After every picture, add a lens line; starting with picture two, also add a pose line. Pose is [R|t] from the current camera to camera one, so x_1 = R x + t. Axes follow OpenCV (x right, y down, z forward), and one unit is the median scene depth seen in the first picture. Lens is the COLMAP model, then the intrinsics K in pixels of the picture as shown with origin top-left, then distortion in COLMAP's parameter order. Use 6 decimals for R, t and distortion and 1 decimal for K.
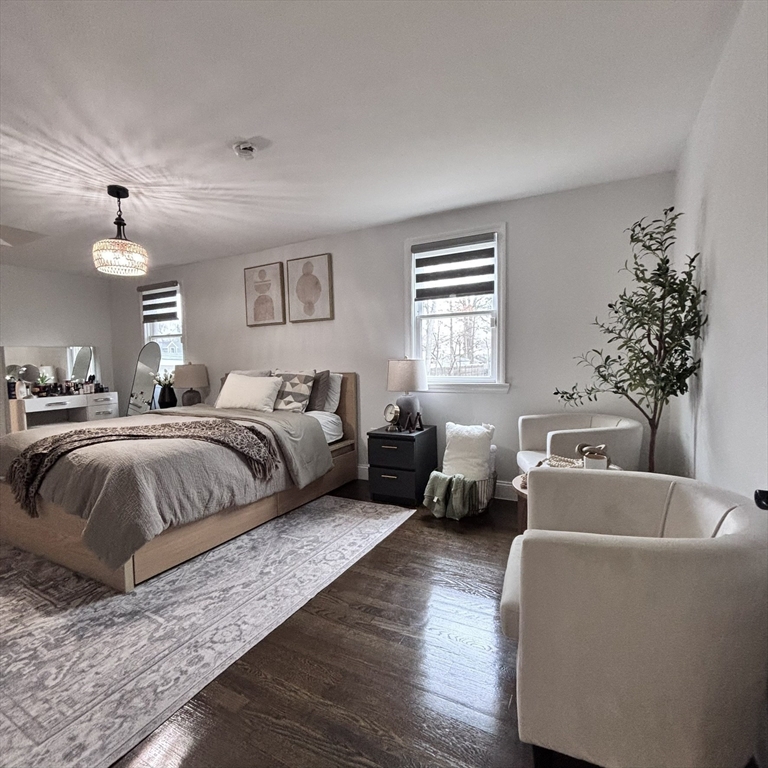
lens RADIAL K [[414.3, 0, 384.0], [0, 414.3, 384.0], [0, 0, 1]] dist [-0.005998, 0.002225]
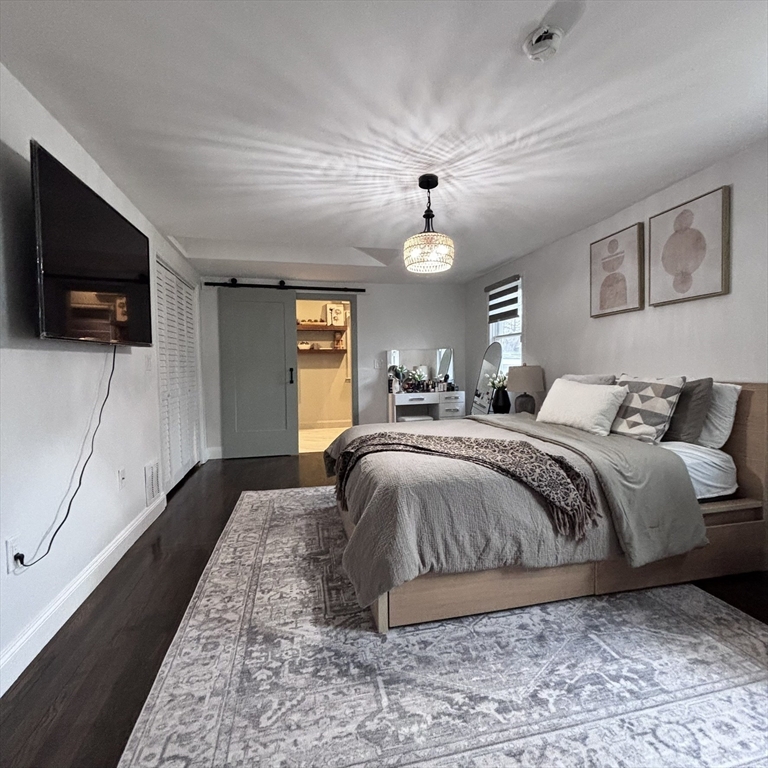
lens RADIAL K [[414.3, 0, 384.0], [0, 414.3, 384.0], [0, 0, 1]] dist [-0.005998, 0.002225]
pose [[0.654858, 0.039761, -0.754705, 0.012109], [-0.037022, 0.999104, 0.020512, -0.024447], [0.754844, 0.014508, 0.655744, 0.304218]]
